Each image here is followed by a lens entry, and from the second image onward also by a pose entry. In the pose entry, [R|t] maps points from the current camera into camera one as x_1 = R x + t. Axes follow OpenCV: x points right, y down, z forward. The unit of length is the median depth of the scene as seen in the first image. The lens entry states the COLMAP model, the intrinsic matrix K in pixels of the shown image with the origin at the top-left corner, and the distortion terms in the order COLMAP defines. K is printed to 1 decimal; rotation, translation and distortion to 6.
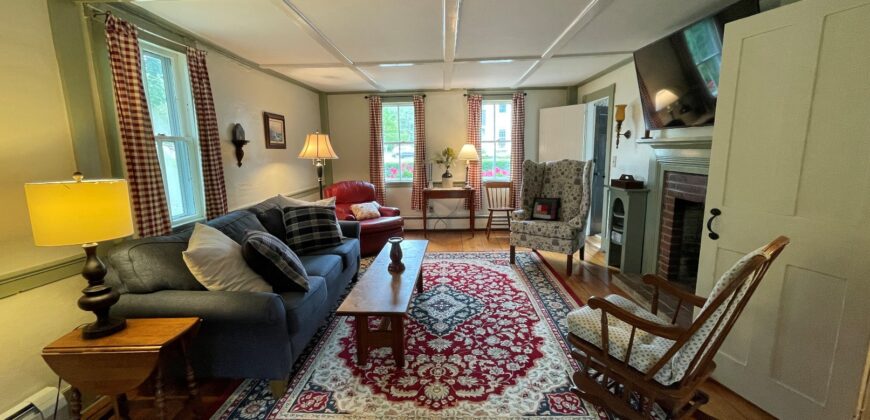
lens RADIAL K [[354.6, 0, 437.2], [0, 354.6, 207.3], [0, 0, 1]] dist [-0.002439, -0.000273]
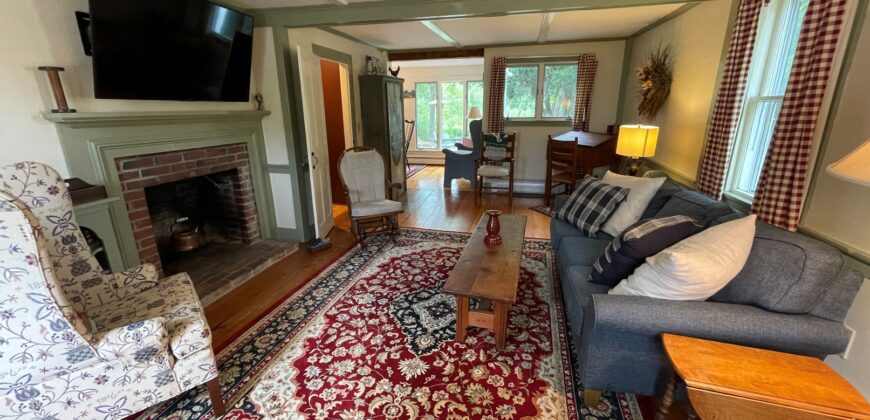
lens RADIAL K [[354.6, 0, 433.8], [0, 354.6, 209.3], [0, 0, 1]] dist [-0.002439, -0.000273]
pose [[-0.973987, -0.037159, 0.223536, -0.152602], [0.061846, 0.905421, 0.419985, -0.291848], [-0.218001, 0.422885, -0.879571, 1.657138]]
